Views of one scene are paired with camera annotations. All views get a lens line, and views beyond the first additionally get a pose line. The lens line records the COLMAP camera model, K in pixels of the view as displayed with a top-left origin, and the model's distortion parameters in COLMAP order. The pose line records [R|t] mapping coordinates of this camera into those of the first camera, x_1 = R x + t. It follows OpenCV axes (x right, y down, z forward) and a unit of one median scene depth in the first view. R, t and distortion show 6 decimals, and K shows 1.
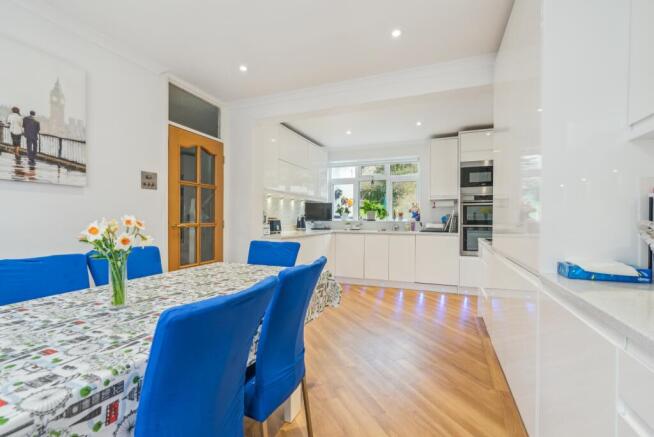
lens RADIAL K [[301.3, 0, 321.0], [0, 301.3, 223.7], [0, 0, 1]] dist [-0.000480, 0.000449]
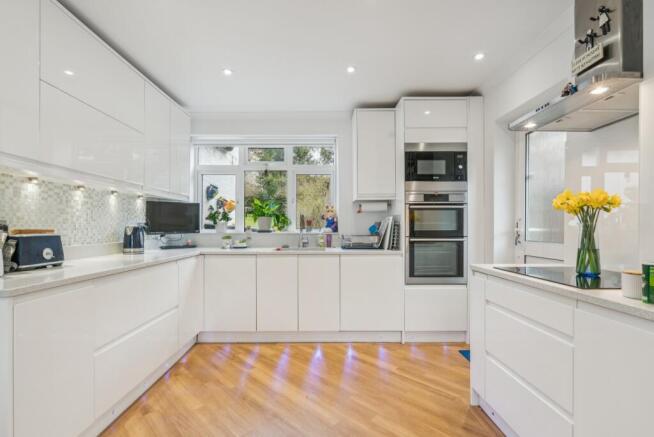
lens RADIAL K [[301.3, 0, 321.0], [0, 301.3, 223.7], [0, 0, 1]] dist [-0.000480, 0.000449]
pose [[0.924841, -0.000349, 0.380353, 0.037380], [0.011460, 0.999571, -0.026948, -0.010919], [-0.380180, 0.029282, 0.924449, 0.408183]]
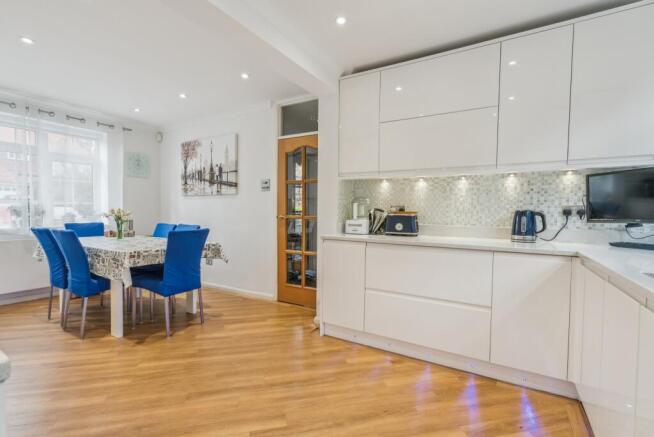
lens RADIAL K [[301.3, 0, 321.0], [0, 301.3, 223.7], [0, 0, 1]] dist [-0.000480, 0.000449]
pose [[-0.168590, 0.035491, -0.985047, 0.436341], [-0.029819, 0.998711, 0.041086, -0.013341], [0.985235, 0.036300, -0.167314, 0.801003]]
